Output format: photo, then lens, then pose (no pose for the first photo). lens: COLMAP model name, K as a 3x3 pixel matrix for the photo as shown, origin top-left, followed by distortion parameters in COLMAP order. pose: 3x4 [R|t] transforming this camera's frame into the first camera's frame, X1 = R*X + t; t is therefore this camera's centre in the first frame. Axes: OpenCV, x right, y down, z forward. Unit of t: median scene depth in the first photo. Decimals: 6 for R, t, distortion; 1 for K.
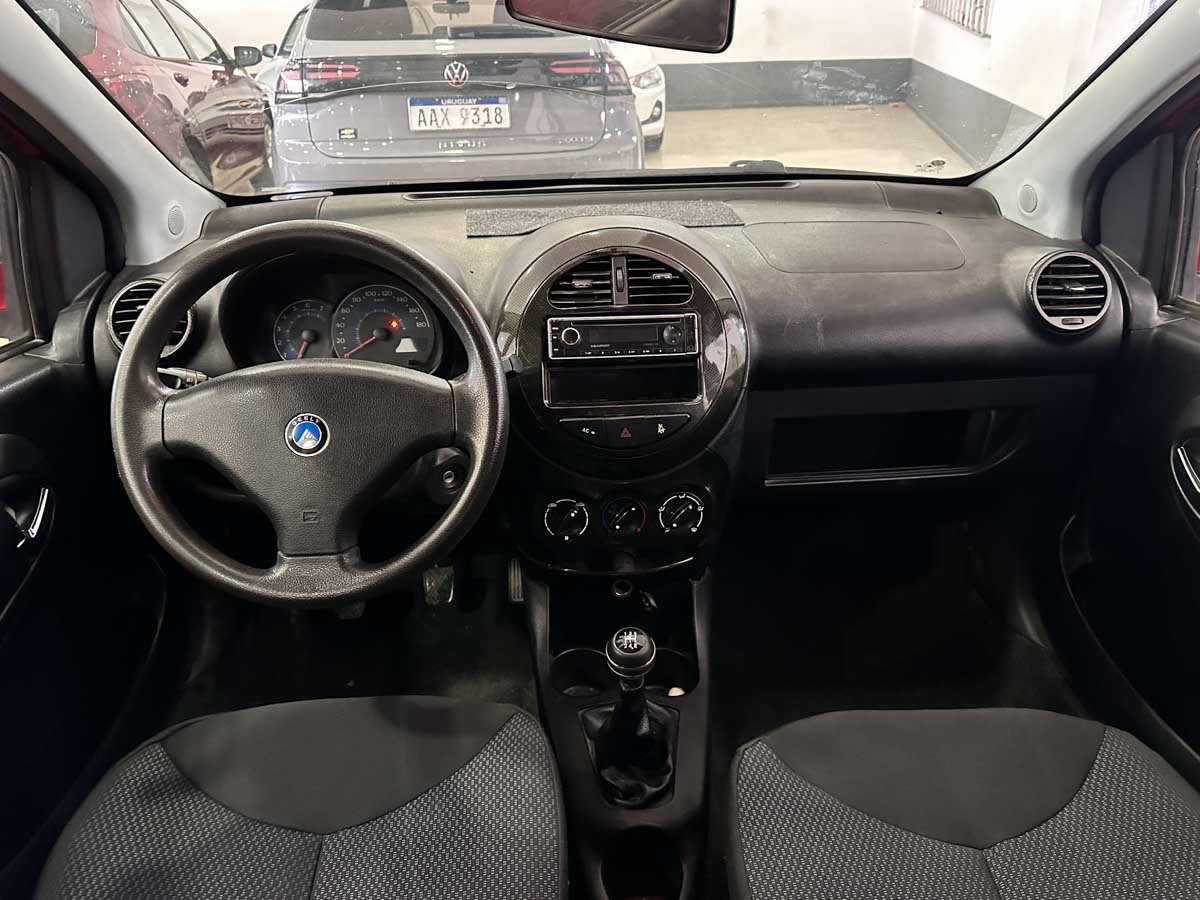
lens RADIAL K [[850.4, 0, 604.8], [0, 850.4, 454.8], [0, 0, 1]] dist [-0.010295, 0.001270]
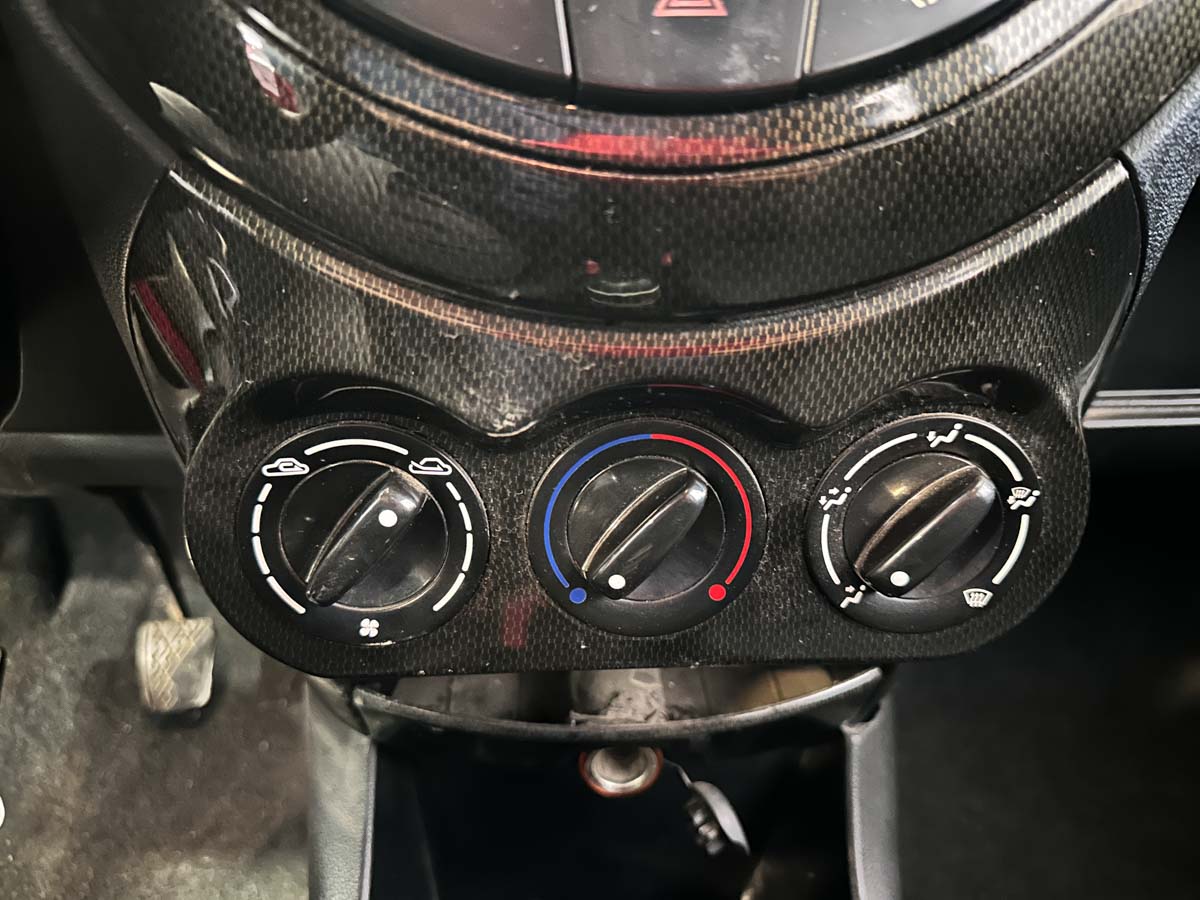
lens RADIAL K [[850.4, 0, 604.8], [0, 850.4, 454.8], [0, 0, 1]] dist [-0.010295, 0.001270]
pose [[0.999614, 0.019215, 0.020071, 0.007703], [-0.019734, 0.999467, 0.026024, 0.049271], [-0.019560, -0.026410, 0.999460, 0.792863]]
